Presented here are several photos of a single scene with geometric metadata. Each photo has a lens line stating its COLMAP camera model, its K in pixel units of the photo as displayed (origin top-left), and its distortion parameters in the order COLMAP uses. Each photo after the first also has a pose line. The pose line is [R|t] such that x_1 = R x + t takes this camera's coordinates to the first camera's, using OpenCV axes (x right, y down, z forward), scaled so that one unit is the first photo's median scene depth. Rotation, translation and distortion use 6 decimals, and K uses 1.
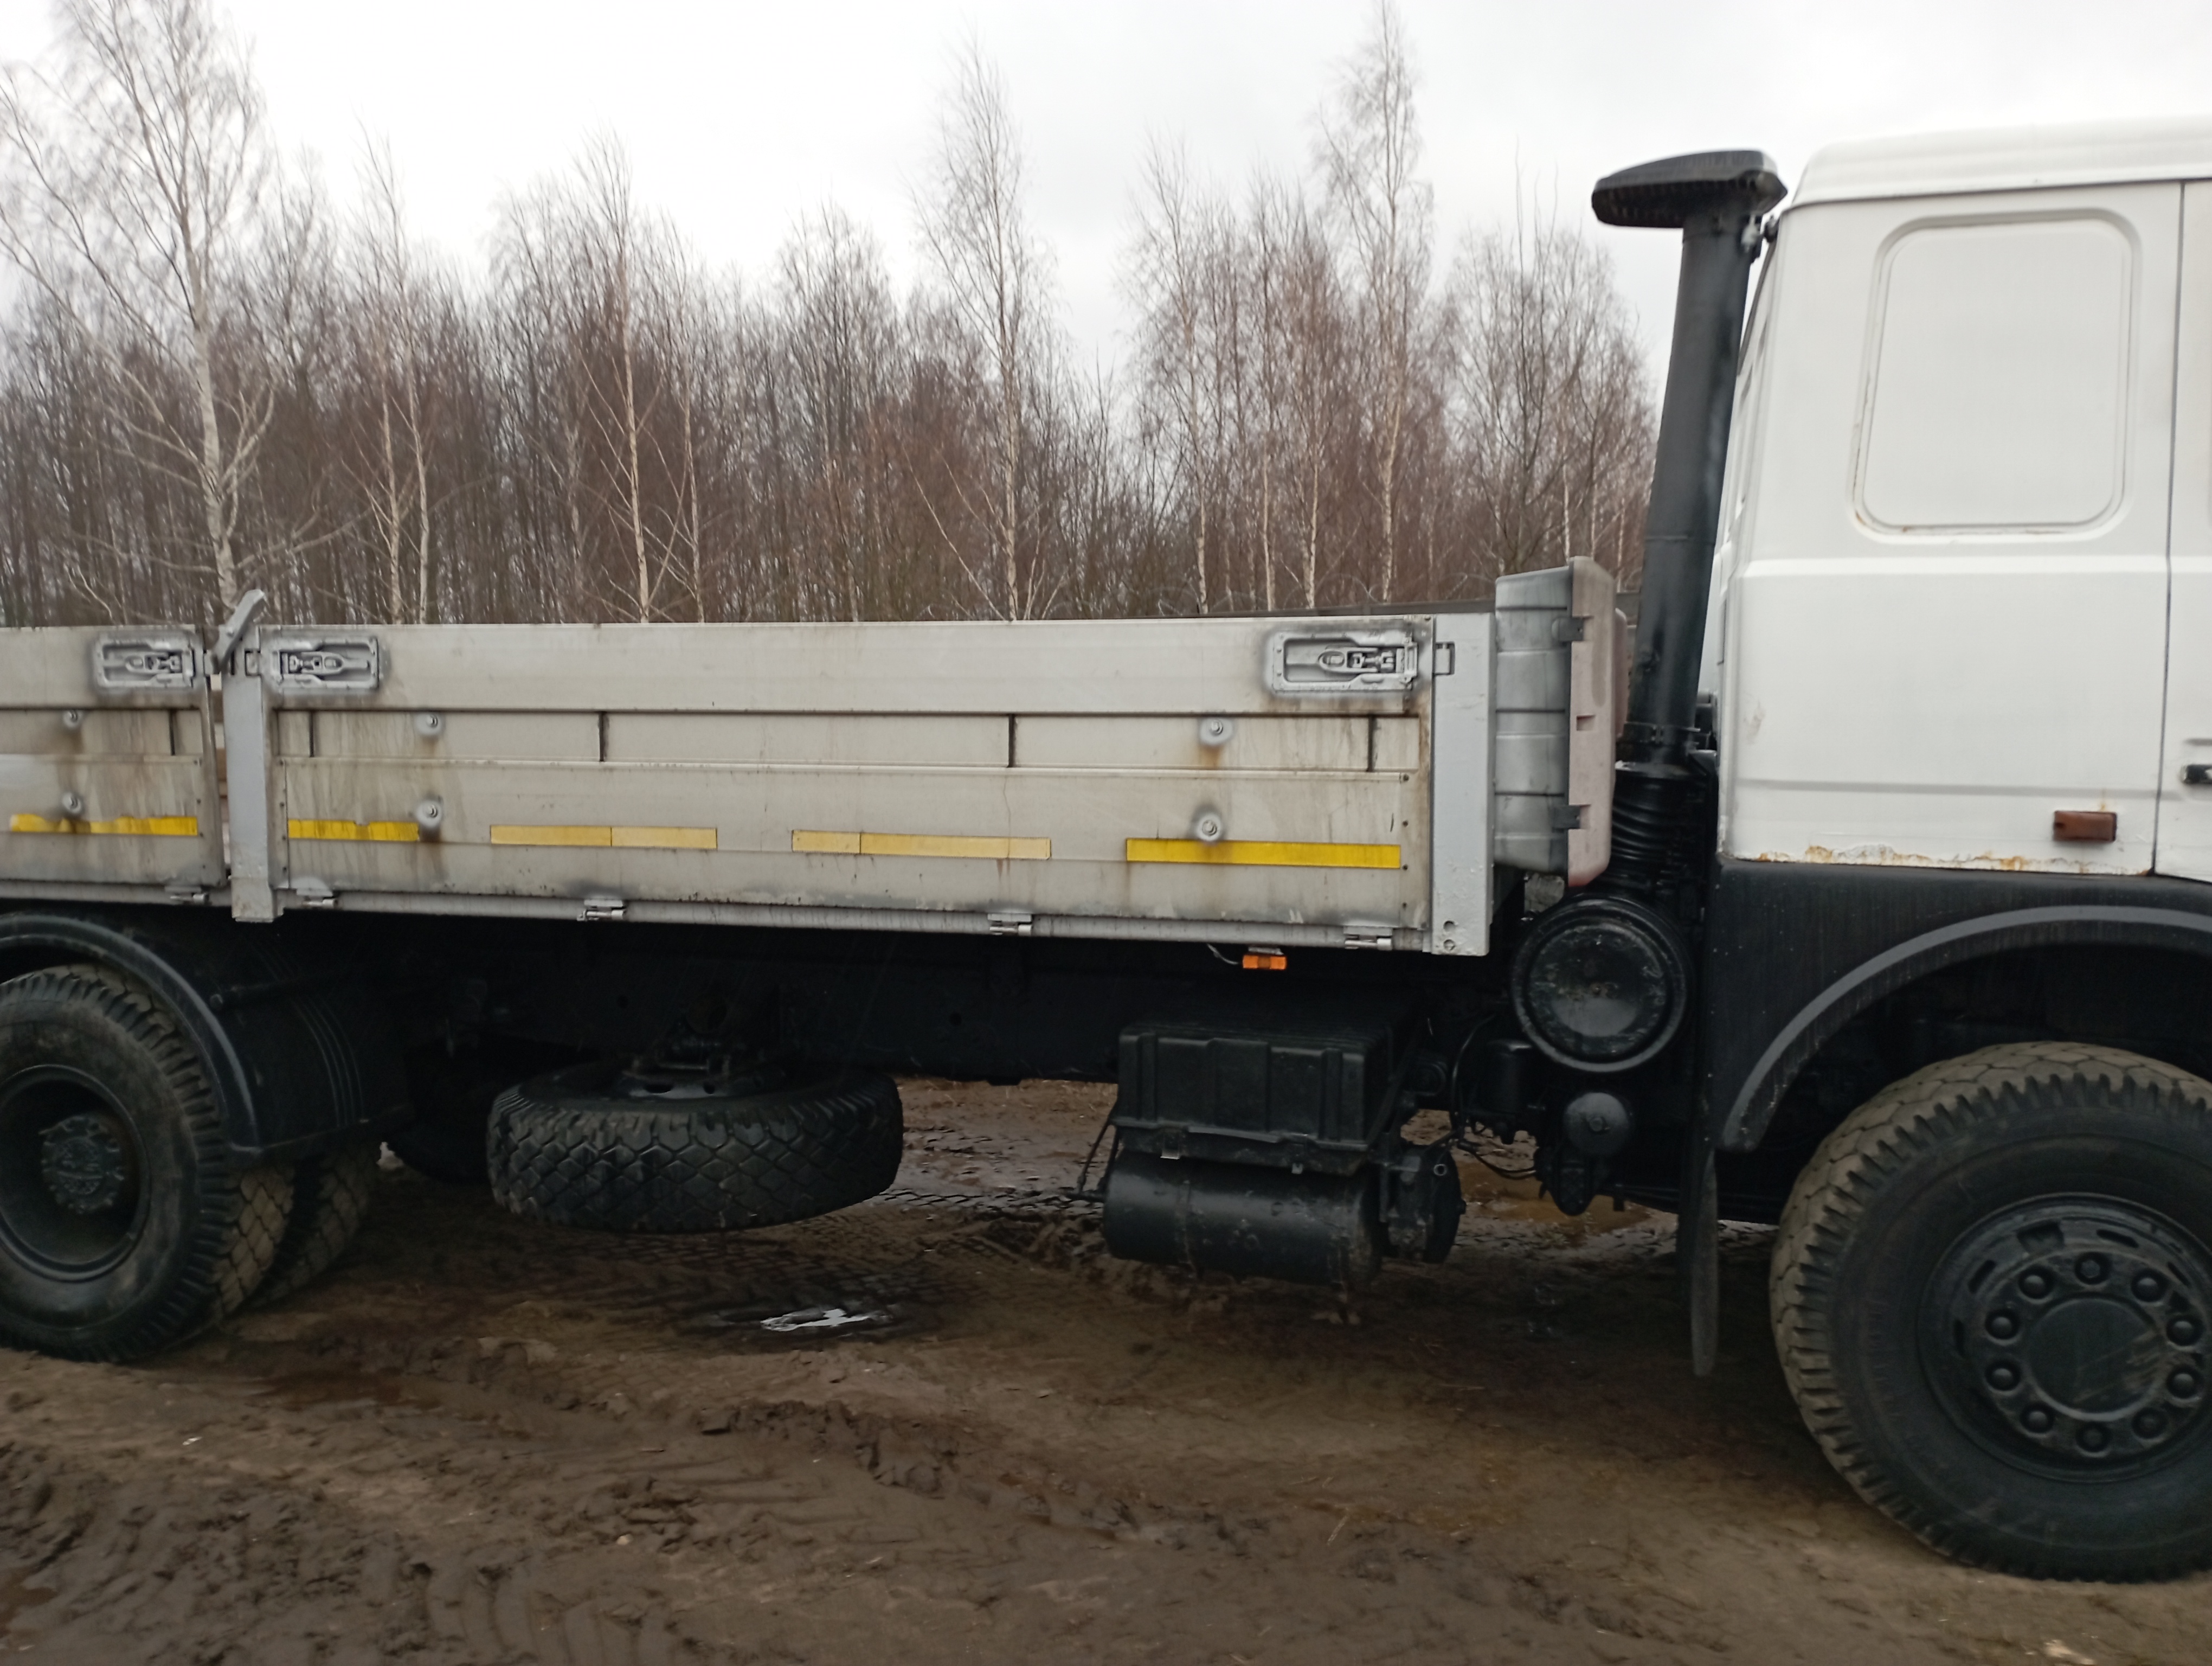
lens RADIAL K [[1794.1, 0, 1101.3], [0, 1794.1, 833.1], [0, 0, 1]] dist [0.096943, -0.116468]
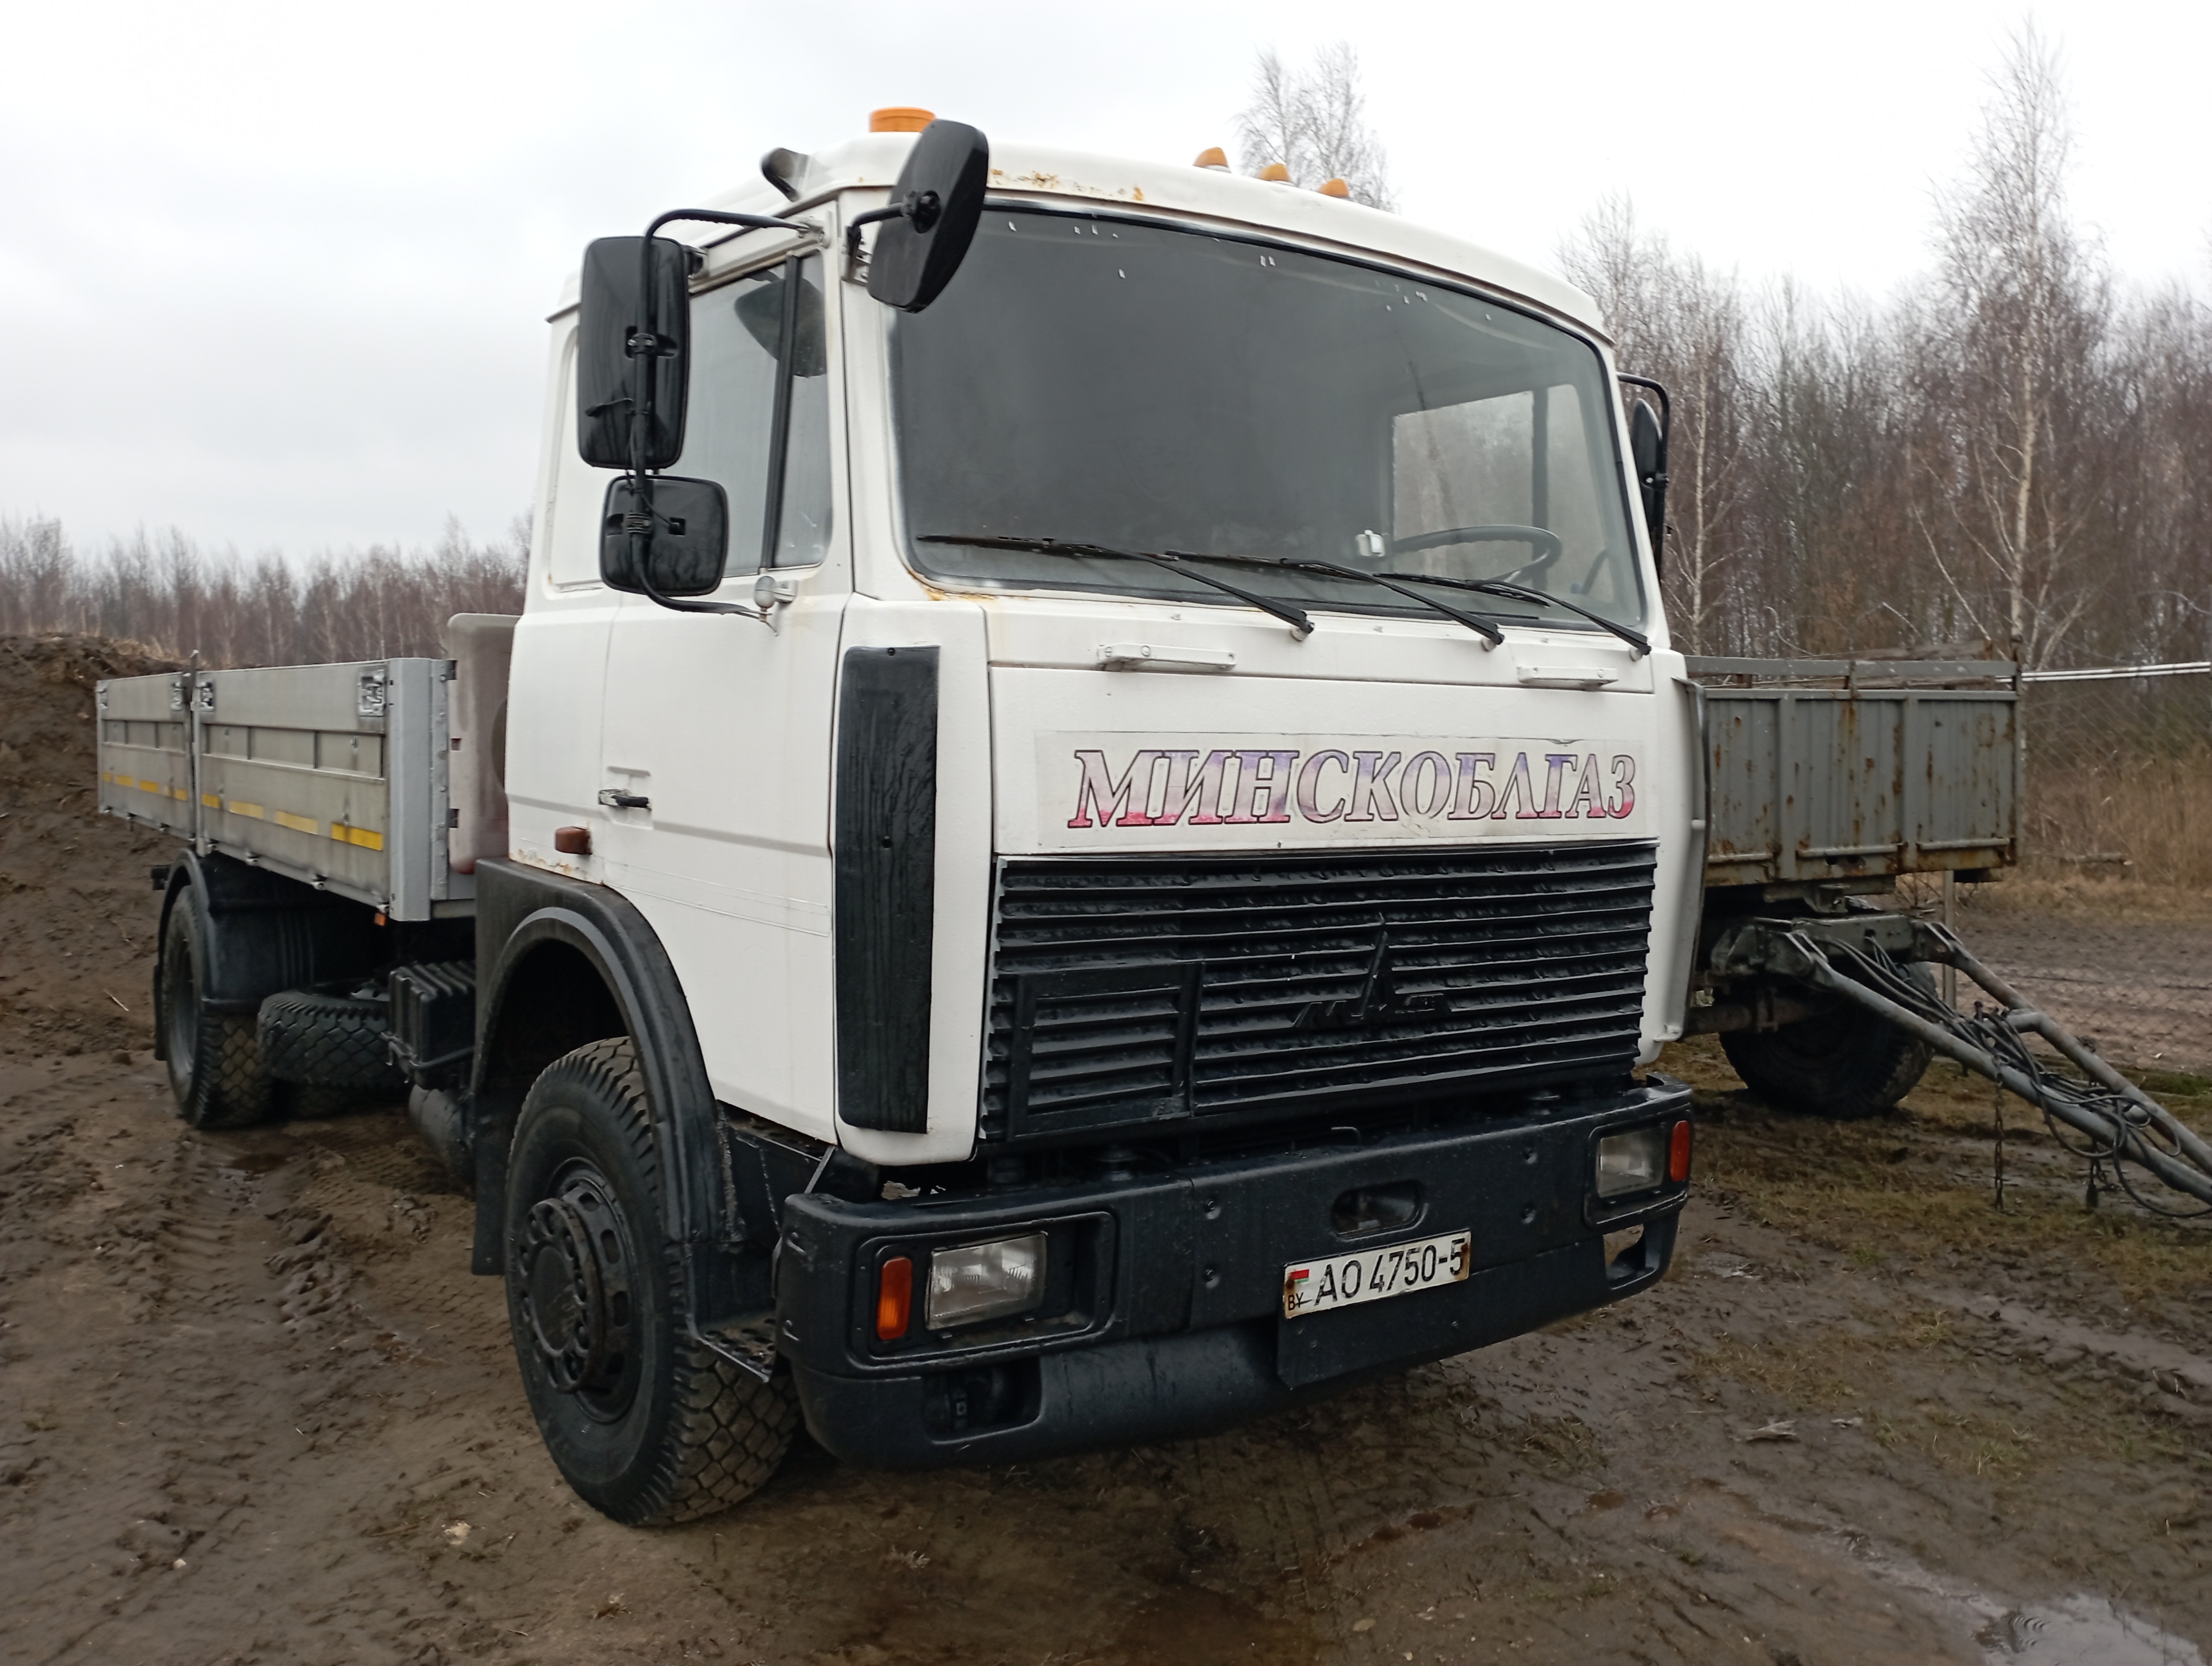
lens RADIAL K [[1794.1, 0, 1112.4], [0, 1794.1, 840.5], [0, 0, 1]] dist [0.096943, -0.116468]
pose [[0.786733, 0.053148, -0.615002, 1.240821], [-0.065366, 0.997858, 0.002614, -0.023650], [0.613823, 0.038144, 0.788522, 0.246451]]
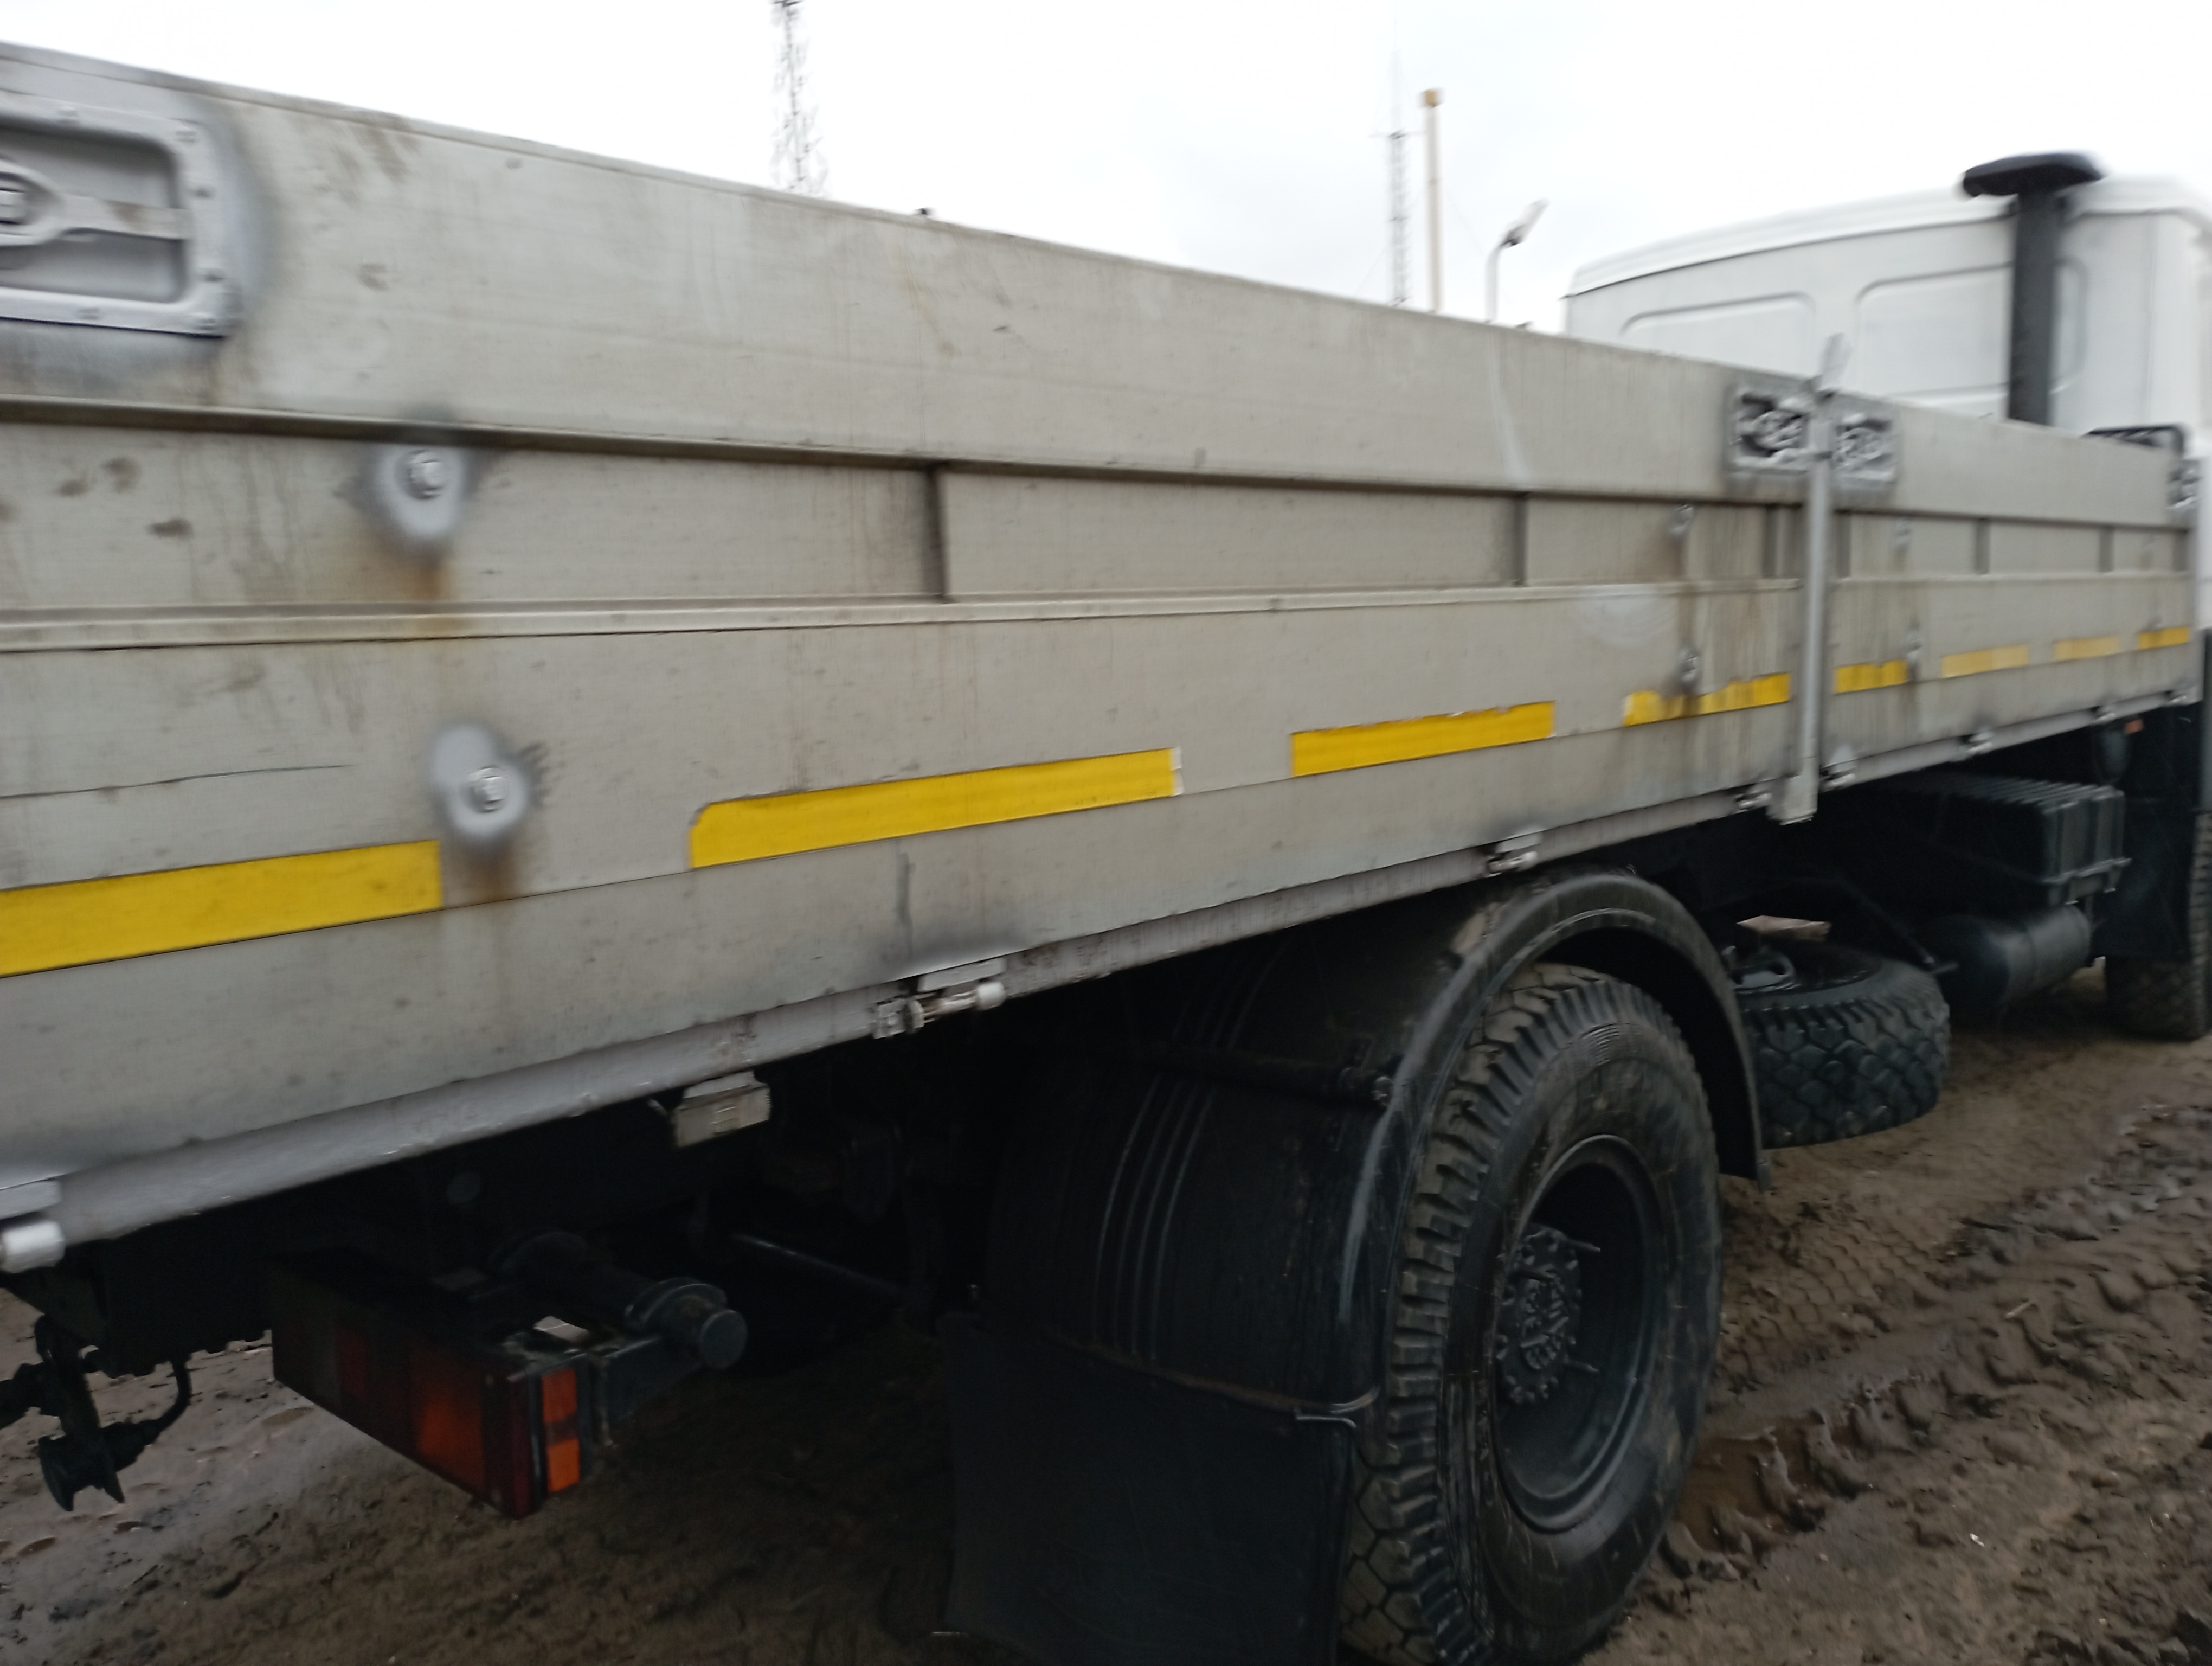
lens RADIAL K [[1794.1, 0, 1105.7], [0, 1794.1, 814.6], [0, 0, 1]] dist [0.096943, -0.116468]
pose [[0.430977, -0.114684, 0.895046, -1.272544], [0.089834, 0.992416, 0.083904, -0.037420], [-0.897880, 0.044244, 0.438011, 0.999878]]
